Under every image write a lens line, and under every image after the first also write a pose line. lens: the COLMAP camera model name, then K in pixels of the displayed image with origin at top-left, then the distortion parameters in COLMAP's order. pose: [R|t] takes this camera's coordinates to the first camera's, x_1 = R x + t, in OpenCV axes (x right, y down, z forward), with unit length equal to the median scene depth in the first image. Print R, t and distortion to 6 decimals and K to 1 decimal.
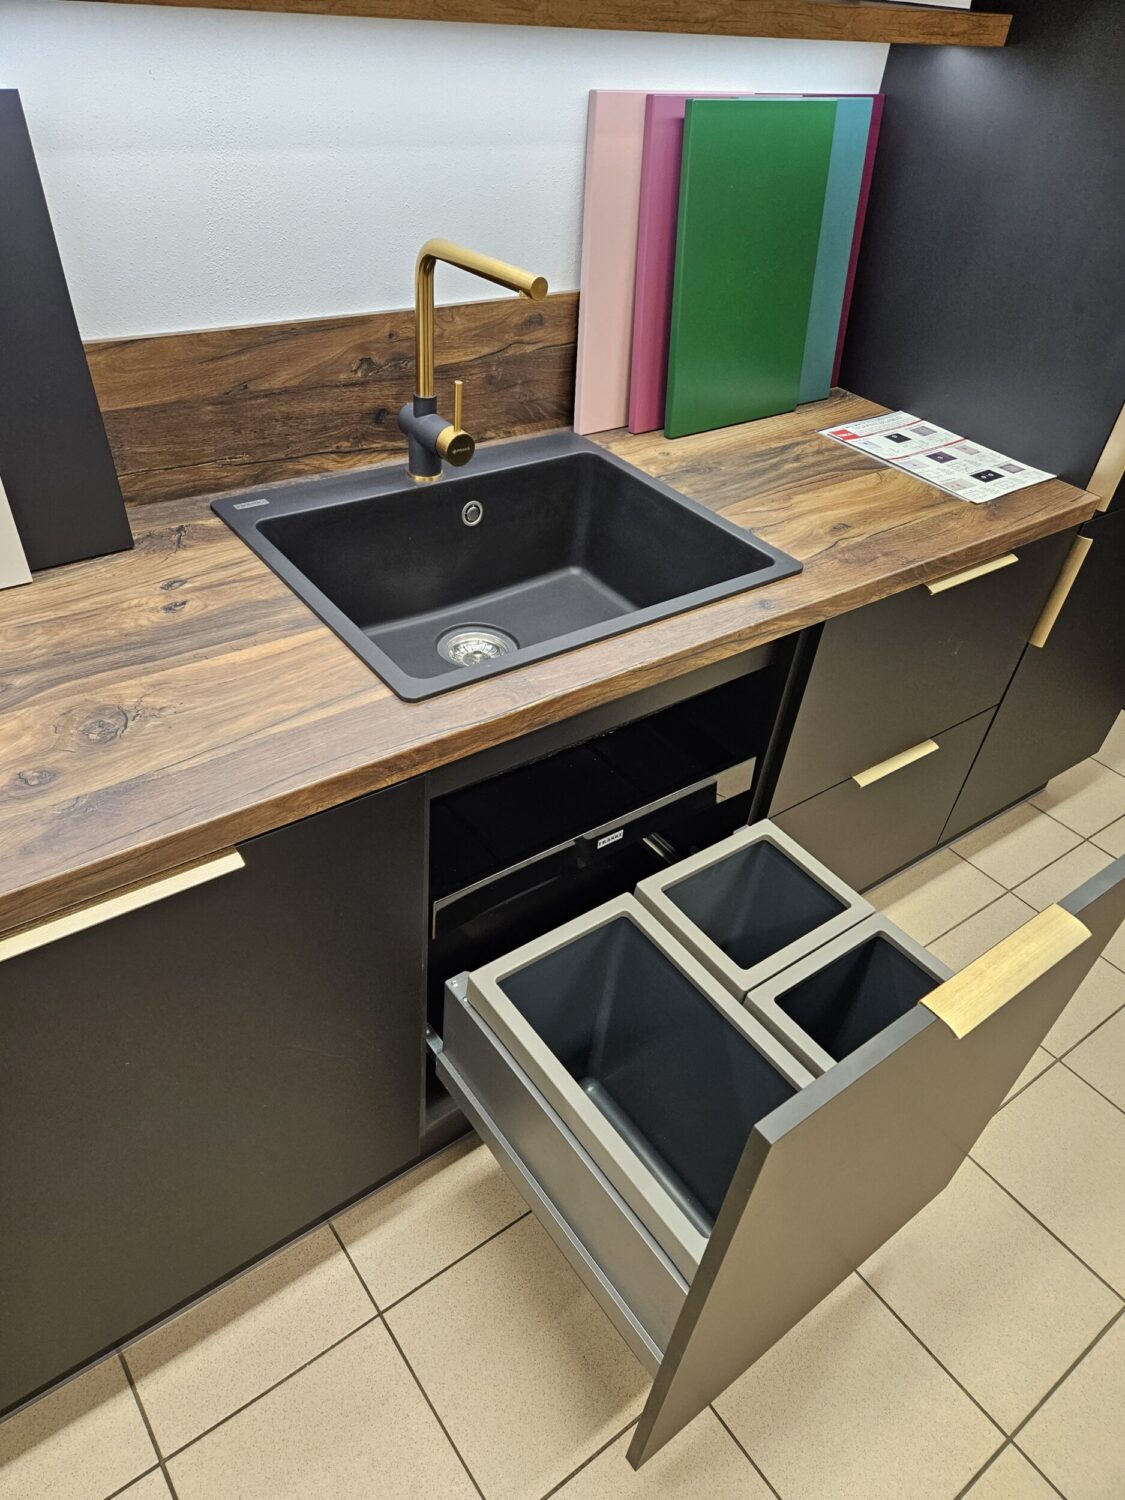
lens RADIAL K [[1005.2, 0, 552.7], [0, 1005.2, 761.5], [0, 0, 1]] dist [0.064332, -0.048629]
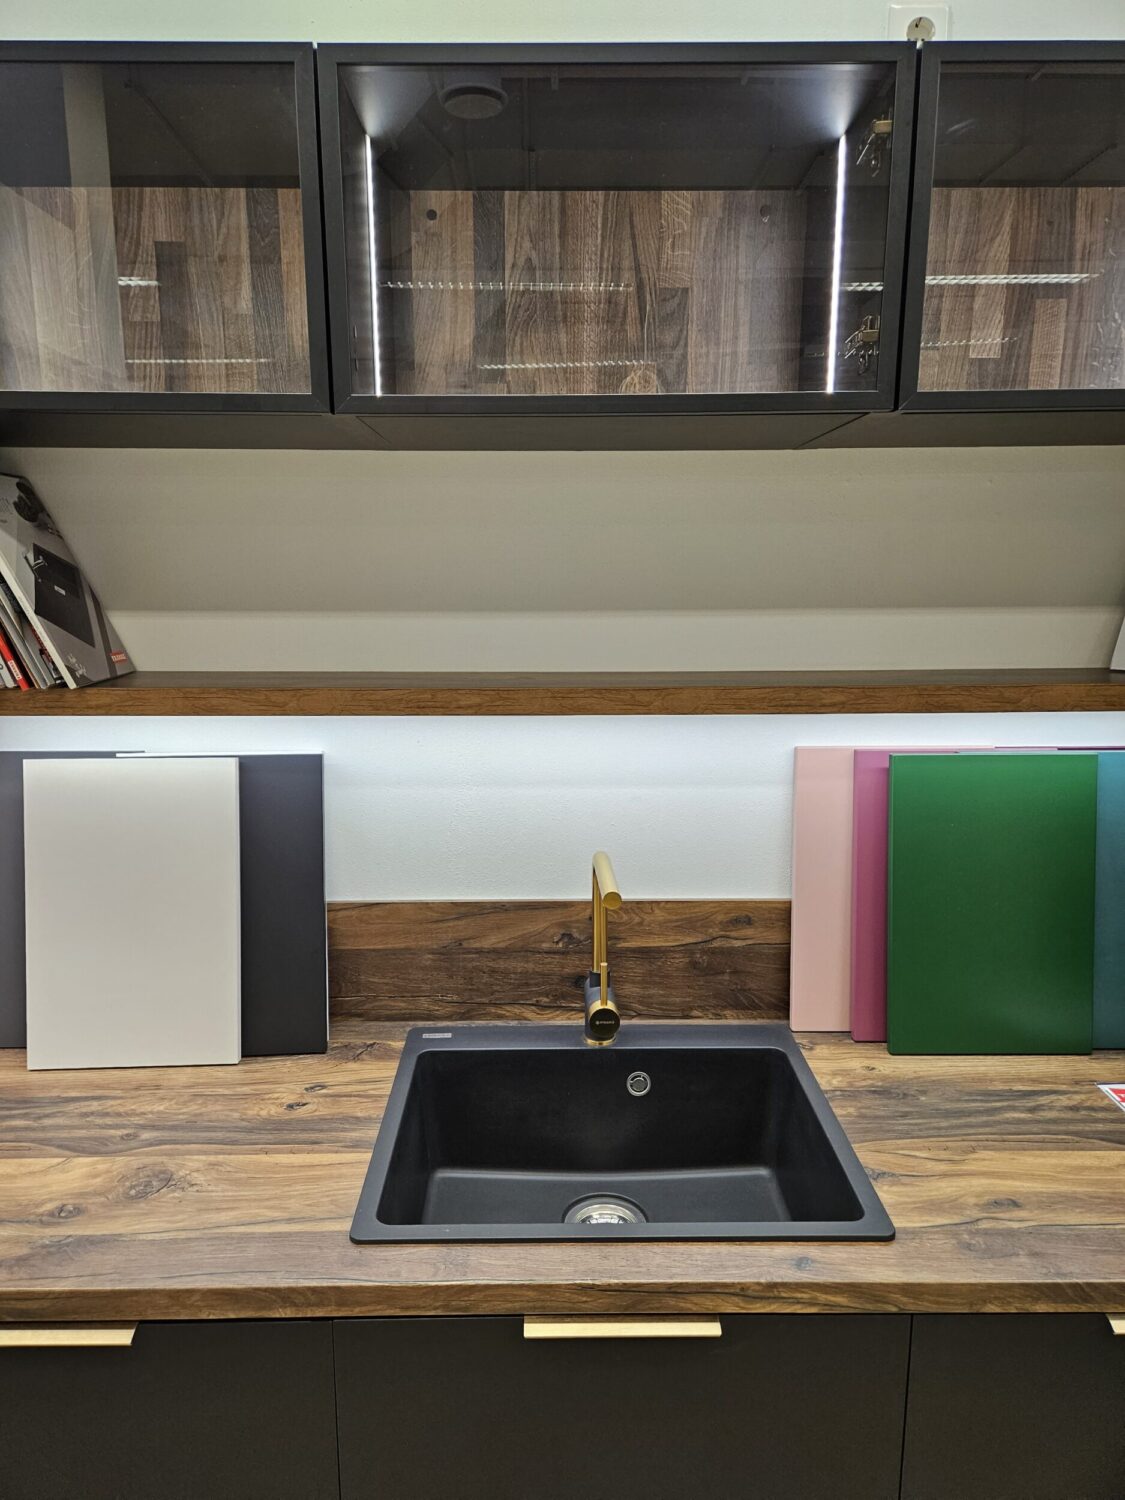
lens RADIAL K [[1005.2, 0, 554.1], [0, 1005.2, 753.8], [0, 0, 1]] dist [0.064332, -0.048629]
pose [[0.804796, 0.023195, -0.593098, 0.501089], [-0.315023, 0.863577, -0.393694, -0.112068], [0.503054, 0.503683, 0.702311, 0.062421]]
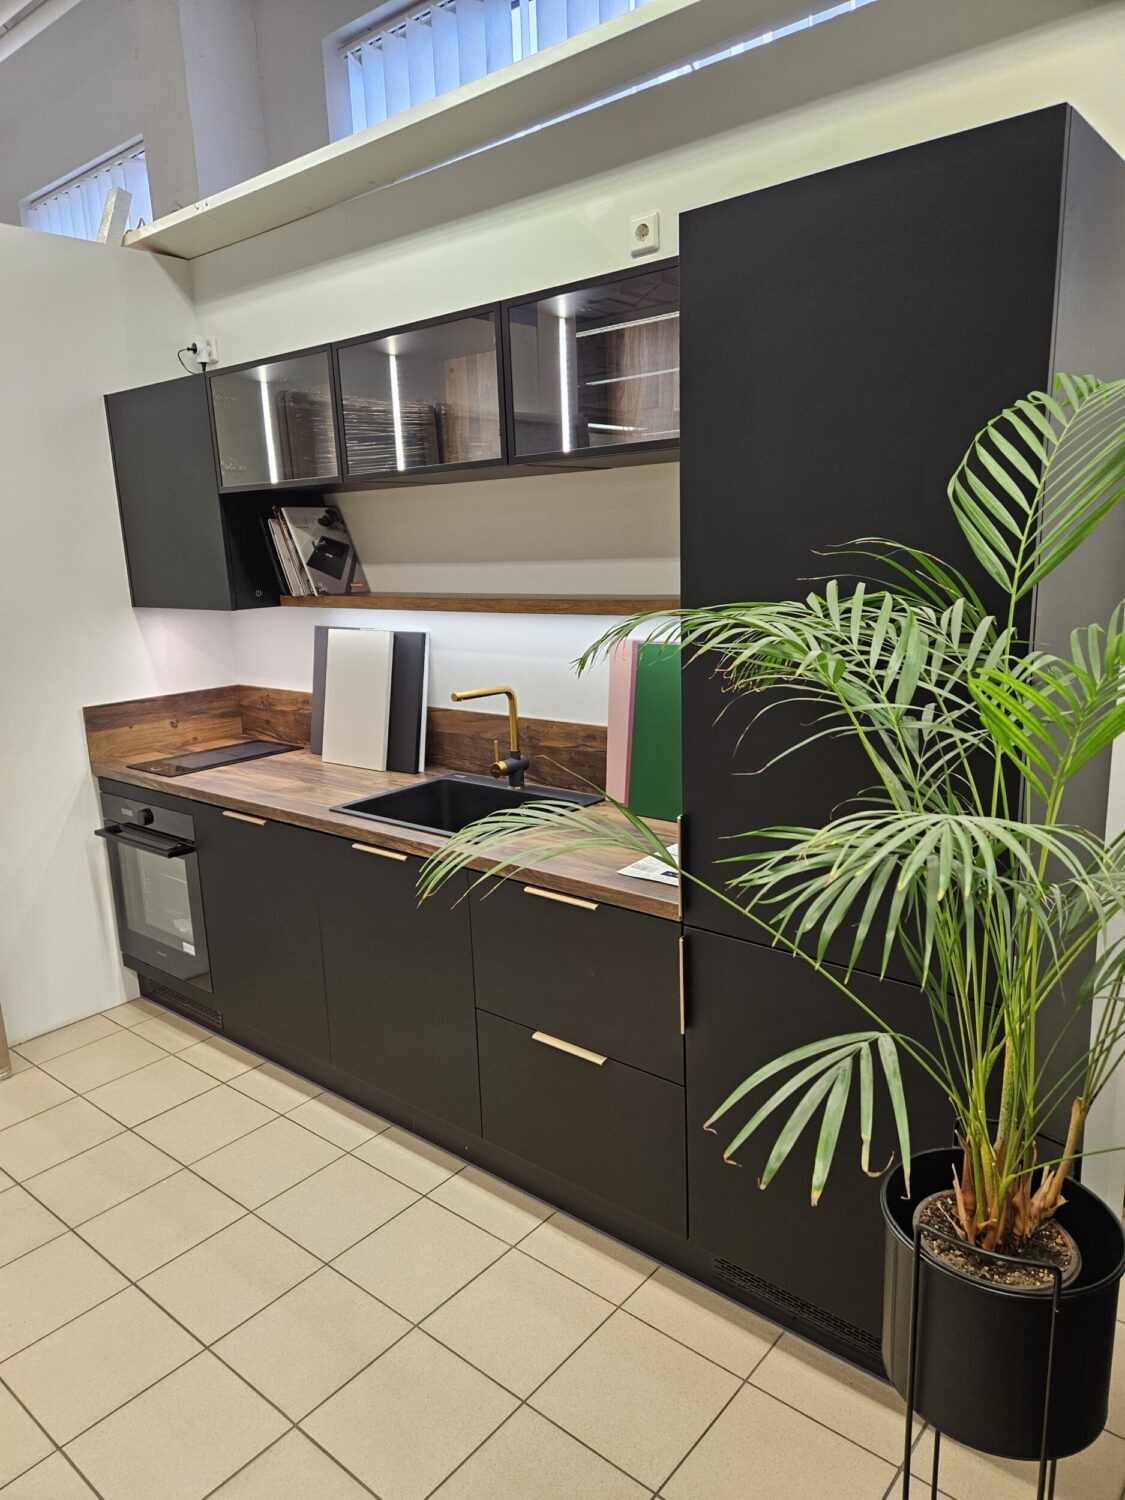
lens RADIAL K [[1005.2, 0, 552.5], [0, 1005.2, 759.2], [0, 0, 1]] dist [0.064332, -0.048629]
pose [[0.226330, 0.115837, -0.967138, 2.000607], [-0.568790, 0.821751, -0.034685, -0.321396], [0.790729, 0.557949, 0.251874, 0.537582]]
